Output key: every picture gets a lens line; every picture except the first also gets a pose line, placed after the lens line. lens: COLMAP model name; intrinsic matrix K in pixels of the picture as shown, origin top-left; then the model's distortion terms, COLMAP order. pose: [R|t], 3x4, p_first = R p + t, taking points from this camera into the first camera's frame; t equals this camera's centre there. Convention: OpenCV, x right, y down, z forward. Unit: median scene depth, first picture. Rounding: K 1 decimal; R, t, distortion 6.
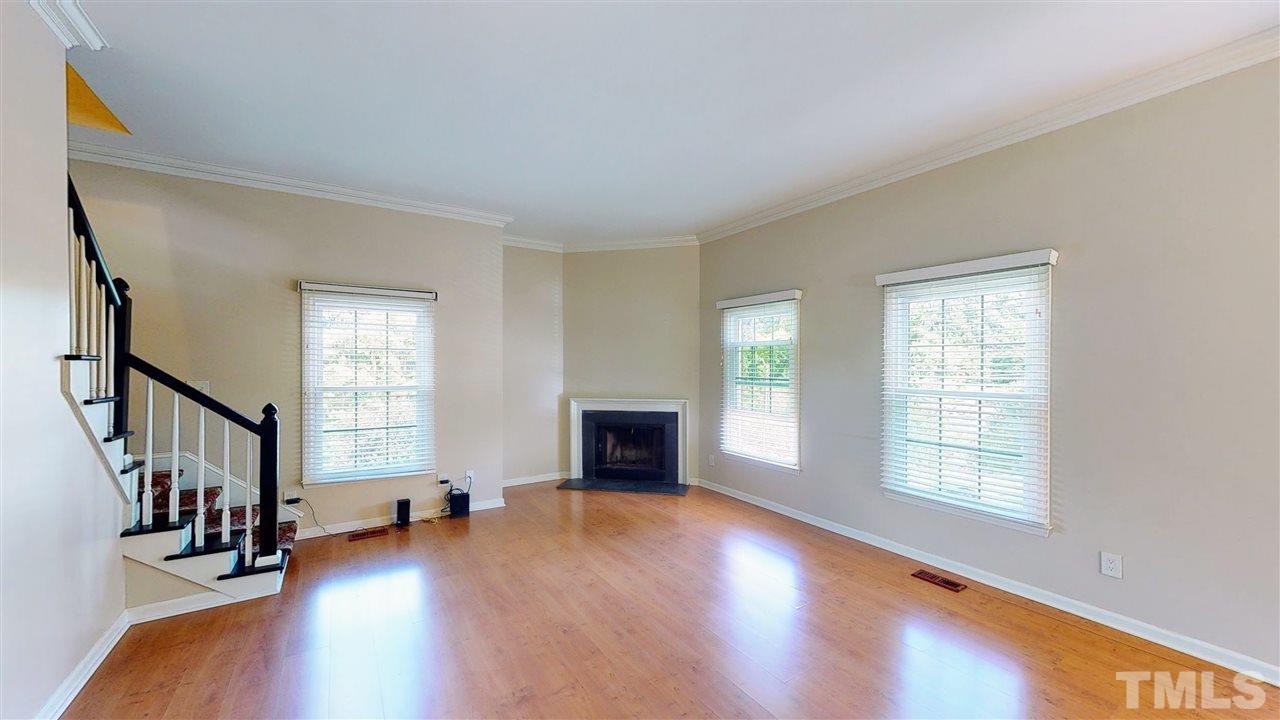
lens RADIAL K [[465.2, 0, 638.7], [0, 465.2, 358.2], [0, 0, 1]] dist [-0.000380, -0.000376]
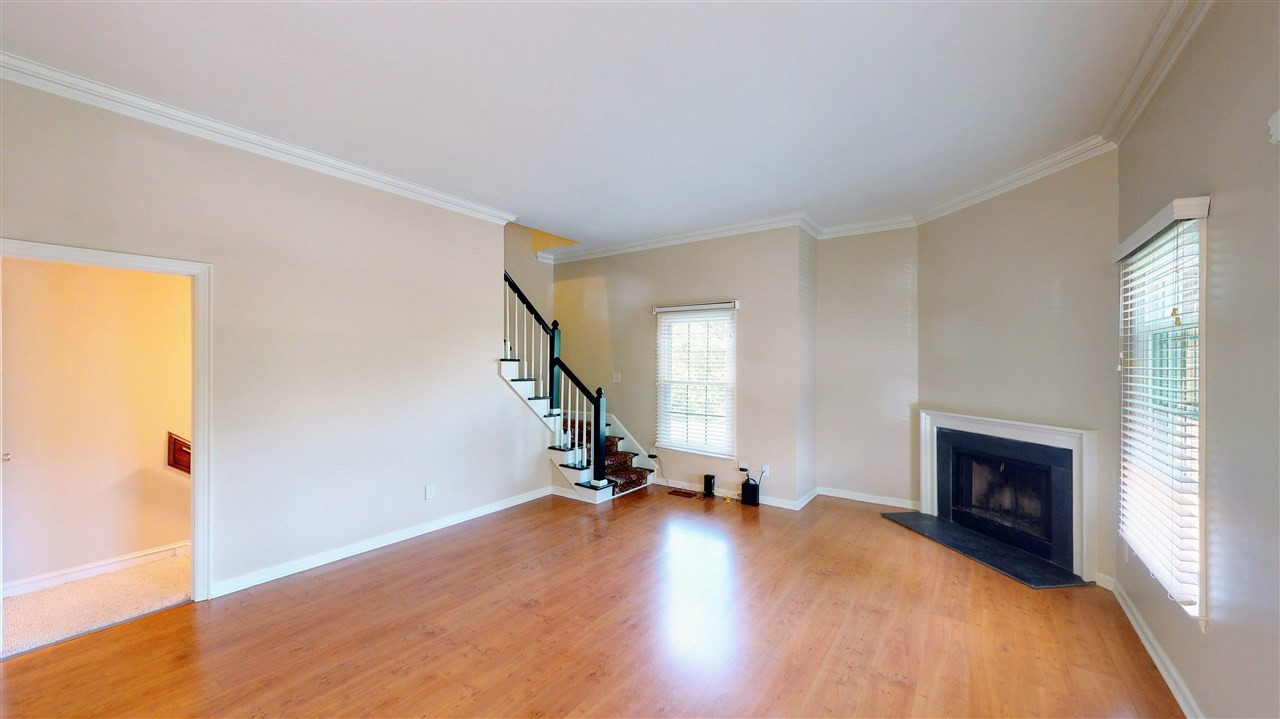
lens RADIAL K [[465.2, 0, 644.9], [0, 465.2, 356.9], [0, 0, 1]] dist [-0.000380, -0.000376]
pose [[0.378083, -0.008377, -0.925734, 0.521217], [0.004513, 0.999964, -0.007206, 0.001577], [0.925761, -0.001453, 0.378107, 0.353825]]
